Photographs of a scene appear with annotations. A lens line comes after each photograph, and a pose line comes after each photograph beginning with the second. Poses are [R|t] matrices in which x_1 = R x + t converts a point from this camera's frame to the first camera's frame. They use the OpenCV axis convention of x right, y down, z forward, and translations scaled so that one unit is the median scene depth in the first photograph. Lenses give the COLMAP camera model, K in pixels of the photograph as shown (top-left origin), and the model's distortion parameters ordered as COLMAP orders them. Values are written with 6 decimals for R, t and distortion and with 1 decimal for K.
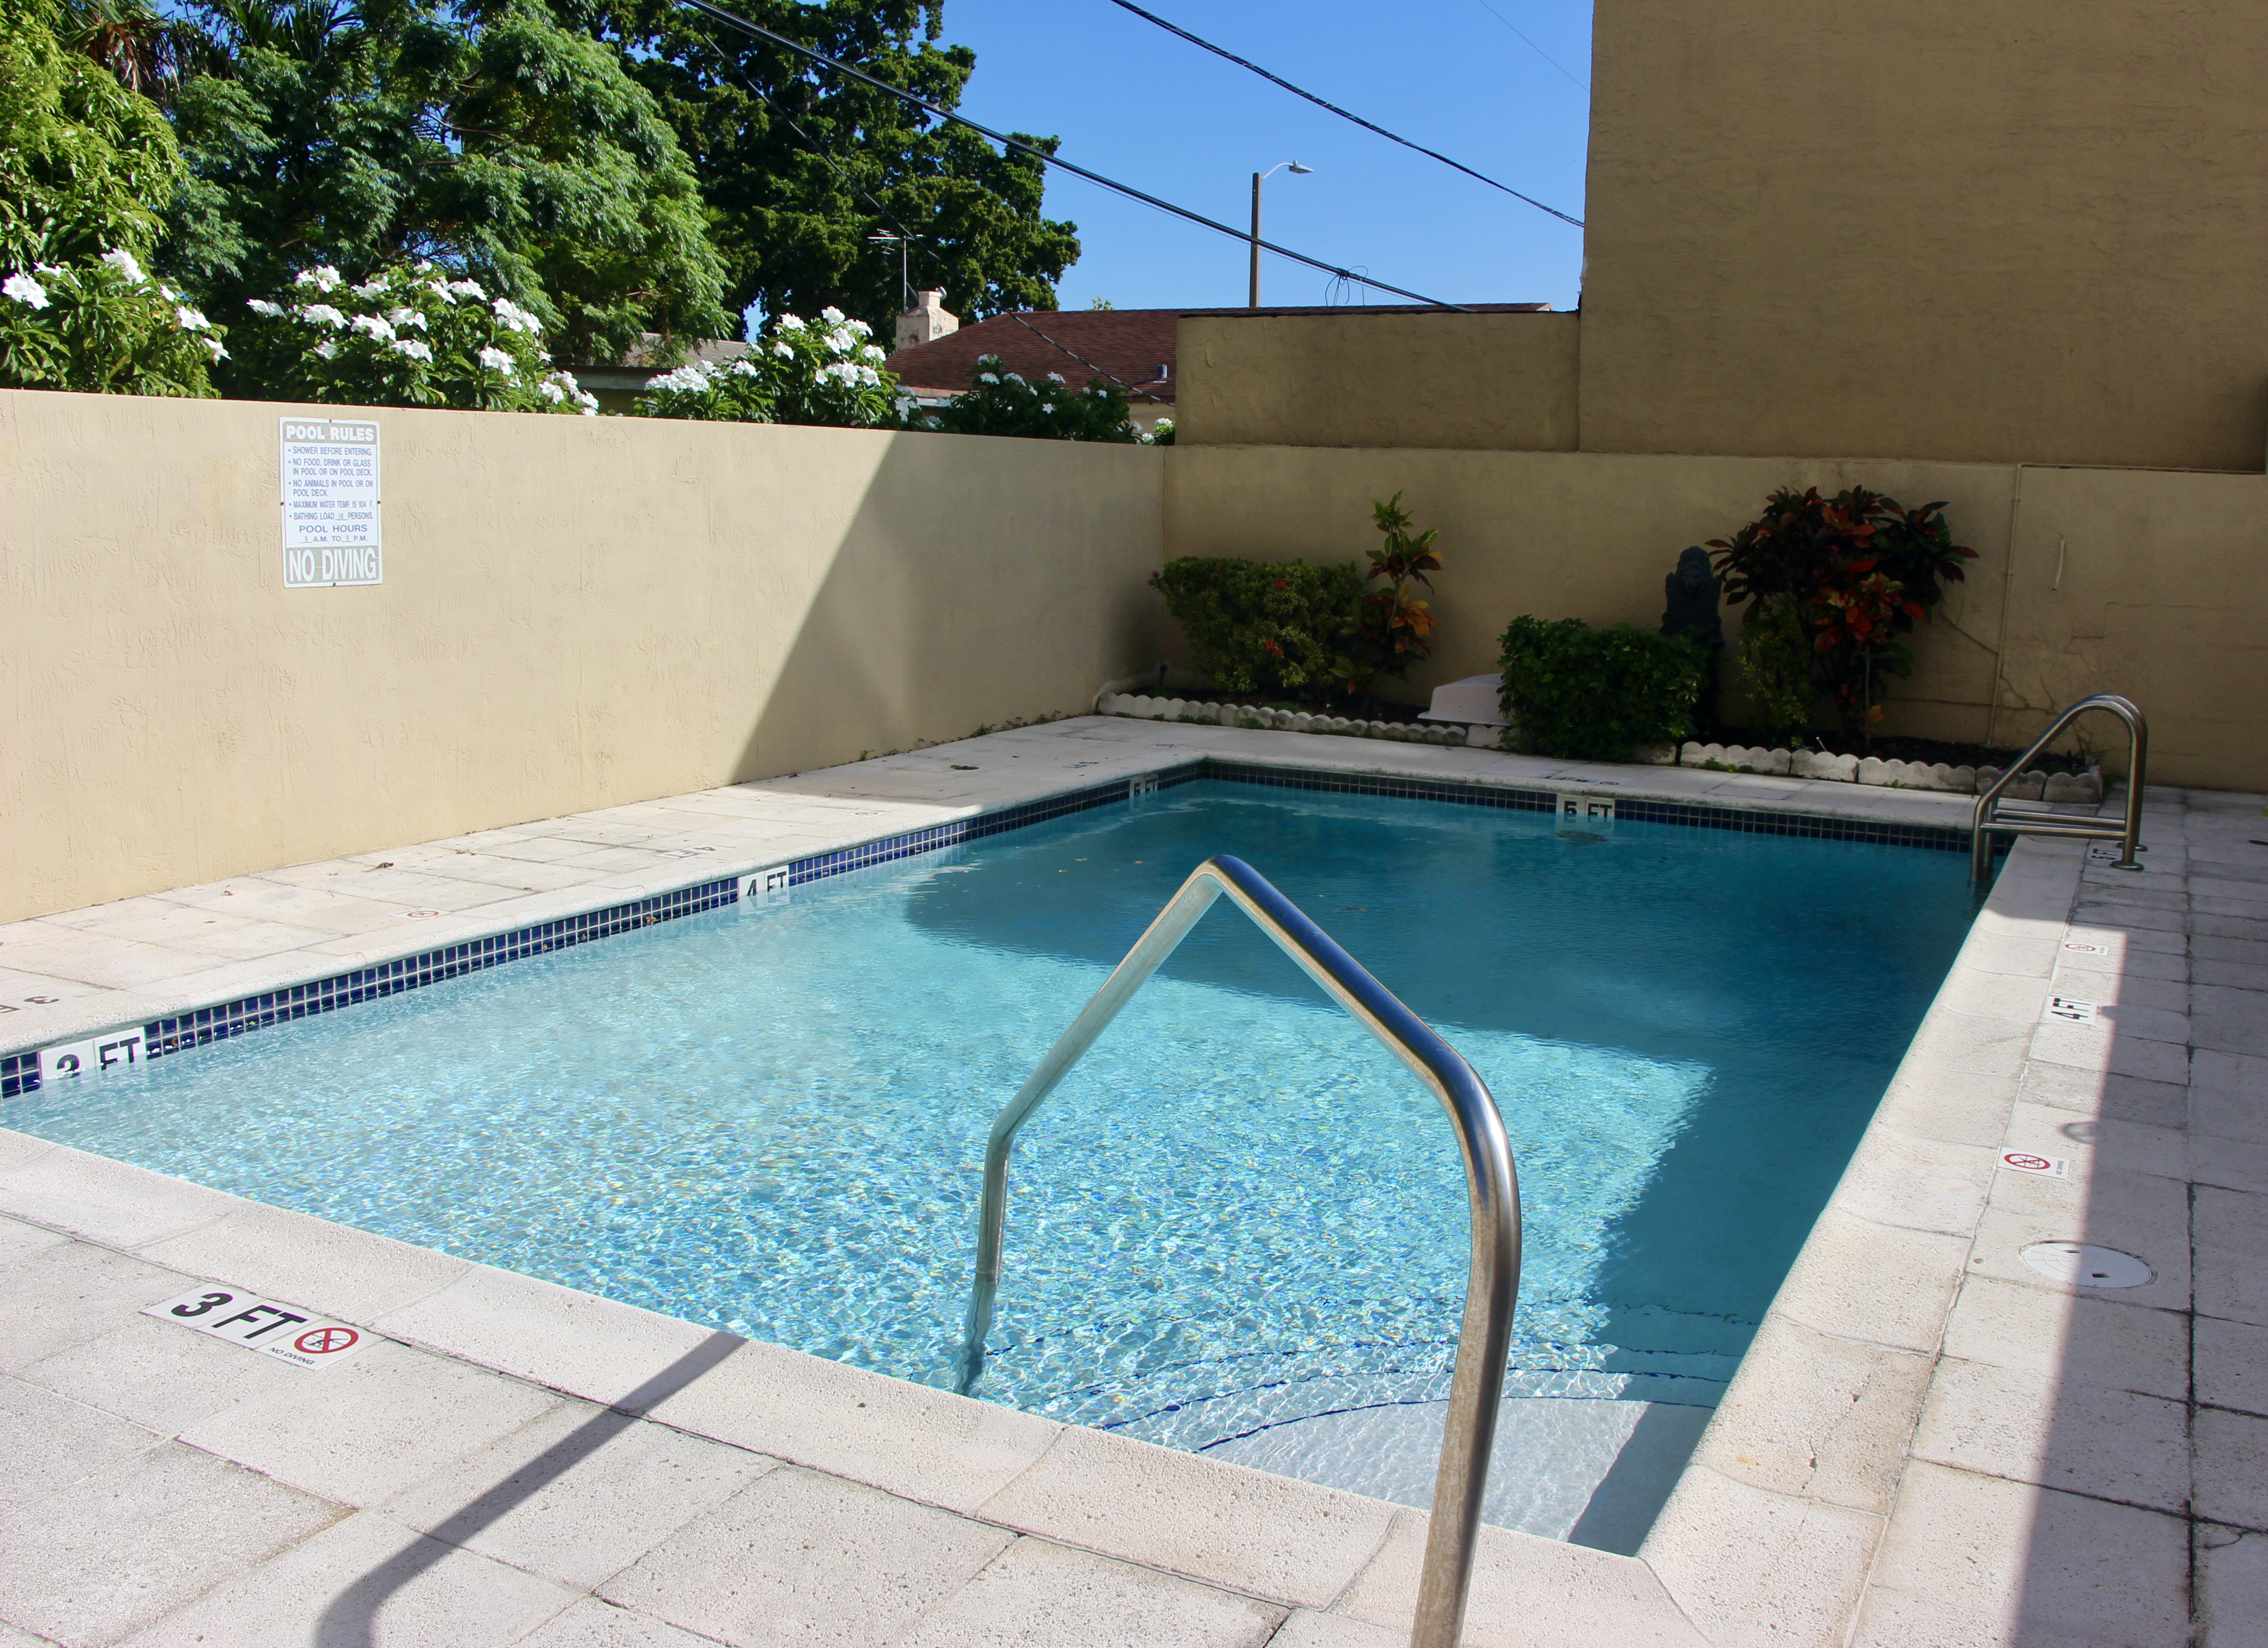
lens RADIAL K [[2228.8, 0, 1184.2], [0, 2228.8, 824.0], [0, 0, 1]] dist [-0.237171, 0.326555]
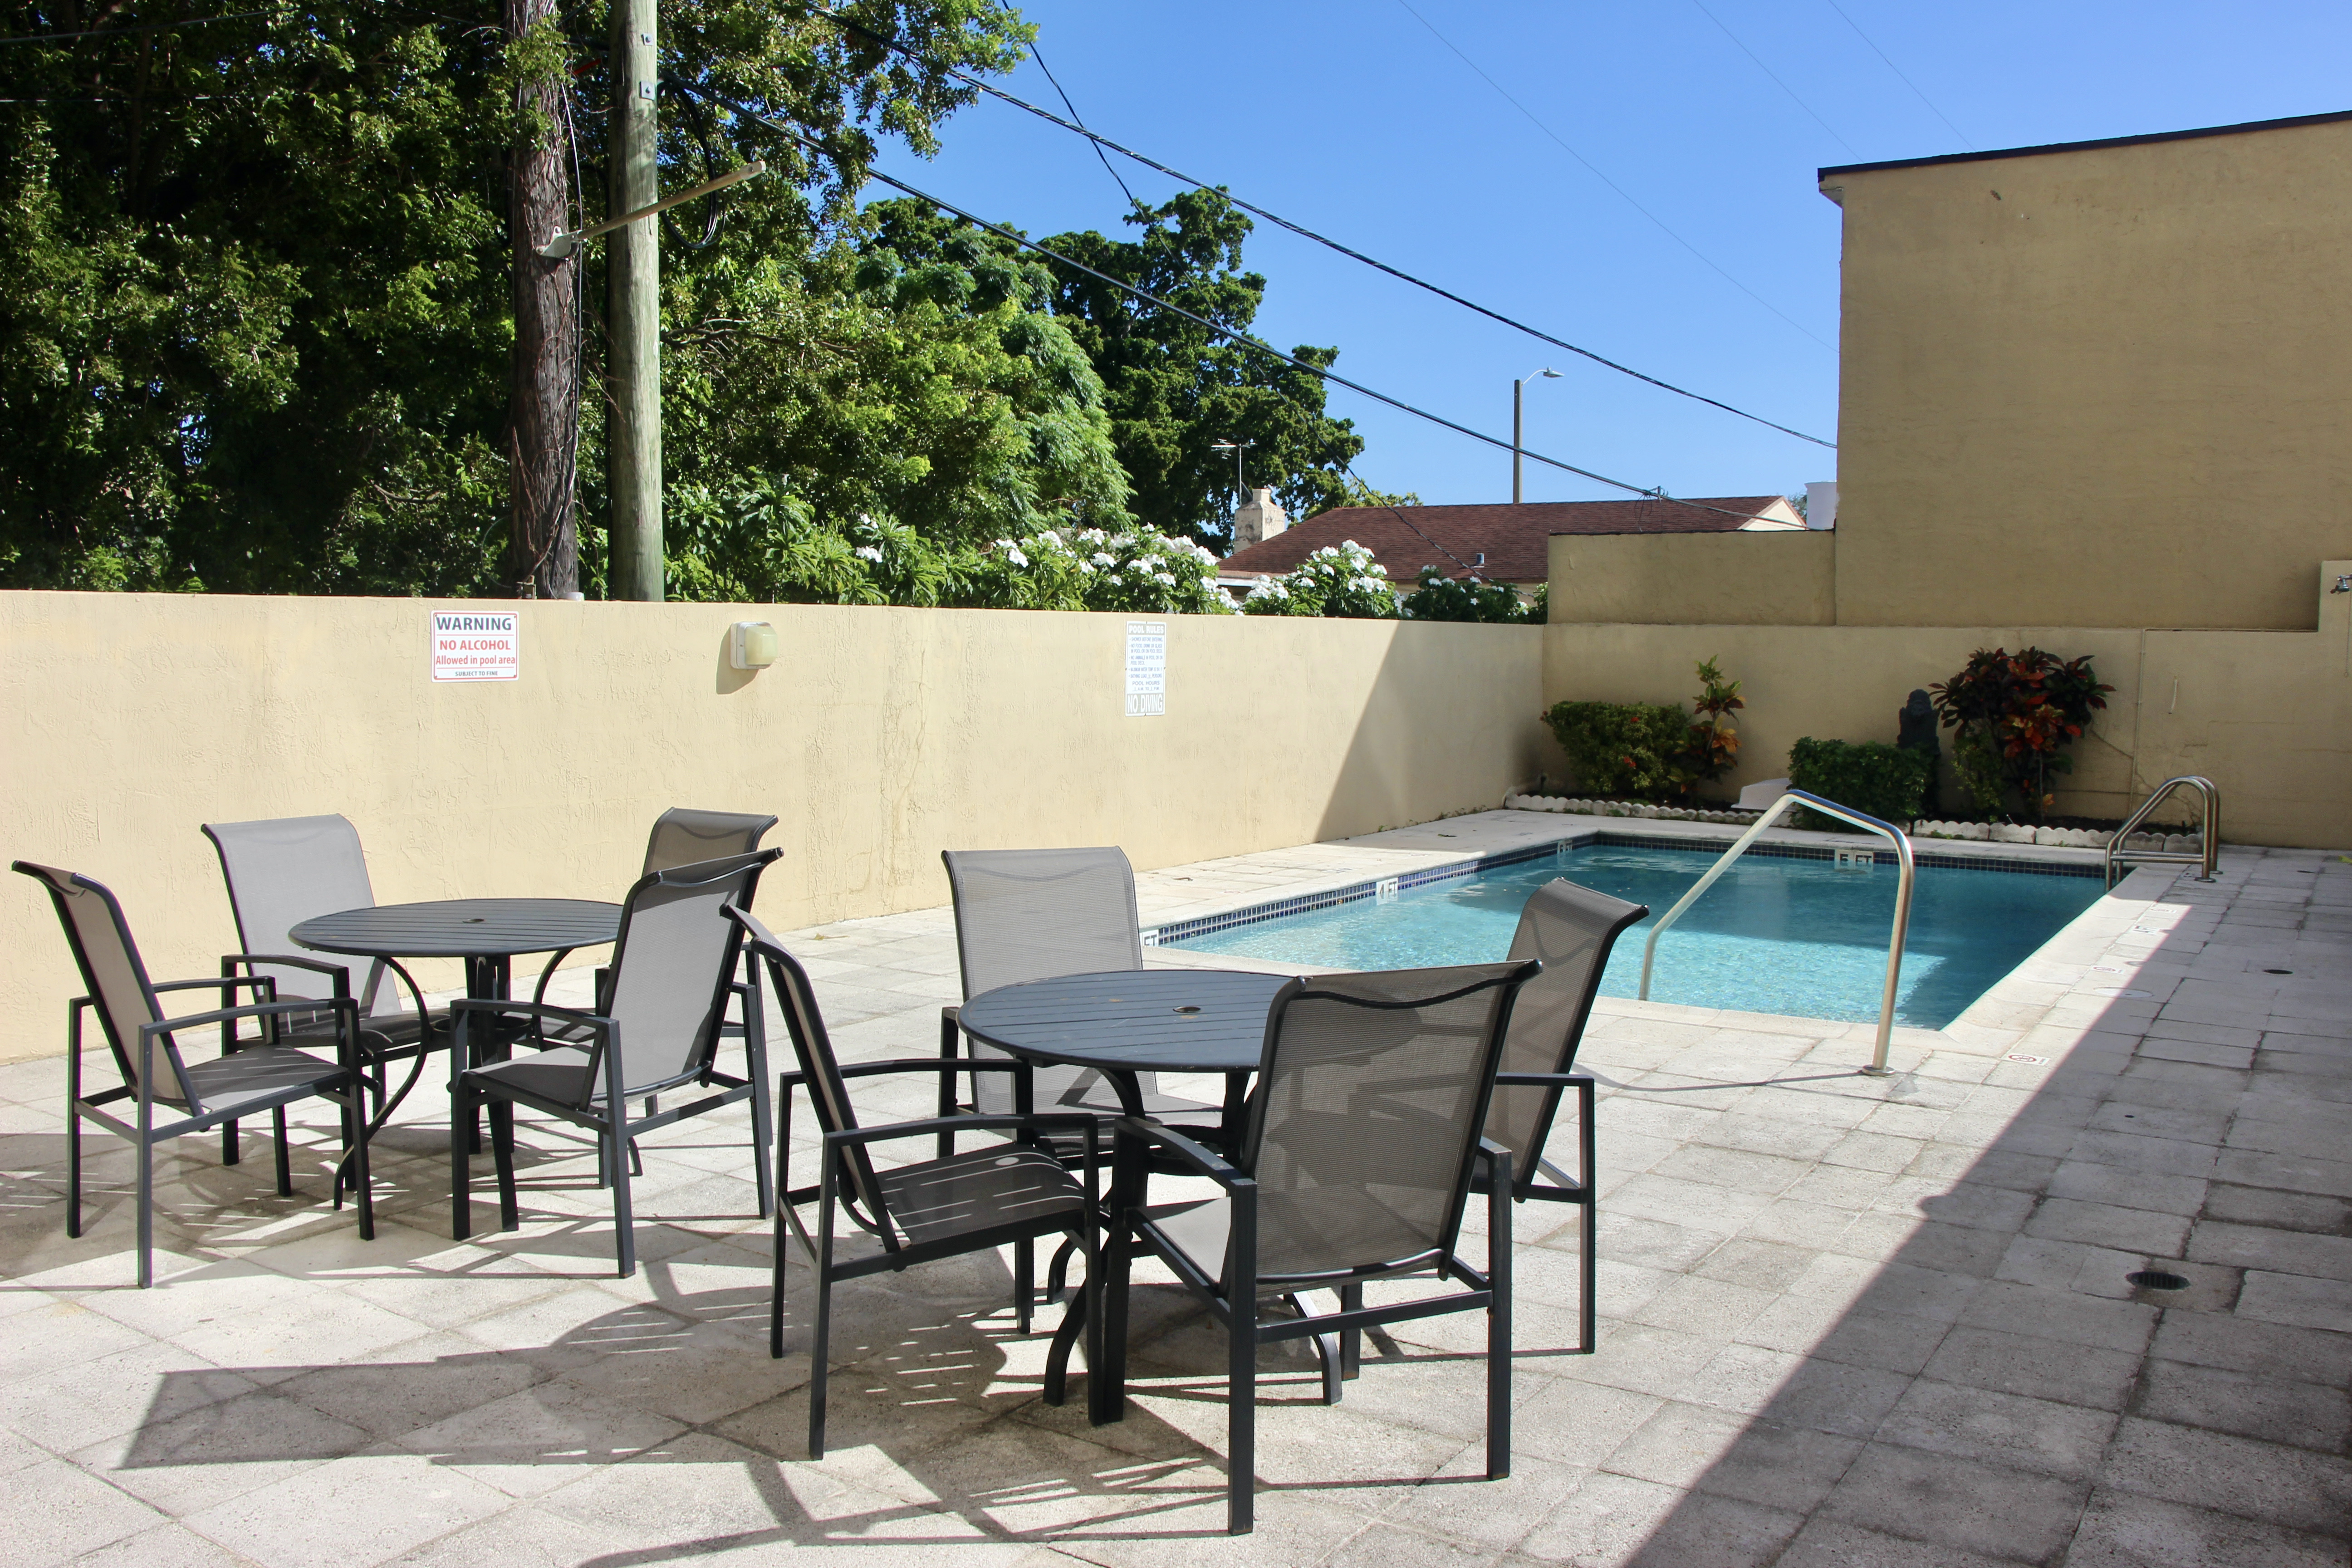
lens RADIAL K [[1916.4, 0, 1176.0], [0, 1916.4, 784.0], [0, 0, 1]] dist [-0.190970, 0.174640]
pose [[0.989727, -0.005470, -0.142866, -0.088356], [-0.005876, 0.996867, -0.078877, 0.041357], [0.142850, 0.078906, 0.986594, -0.322515]]
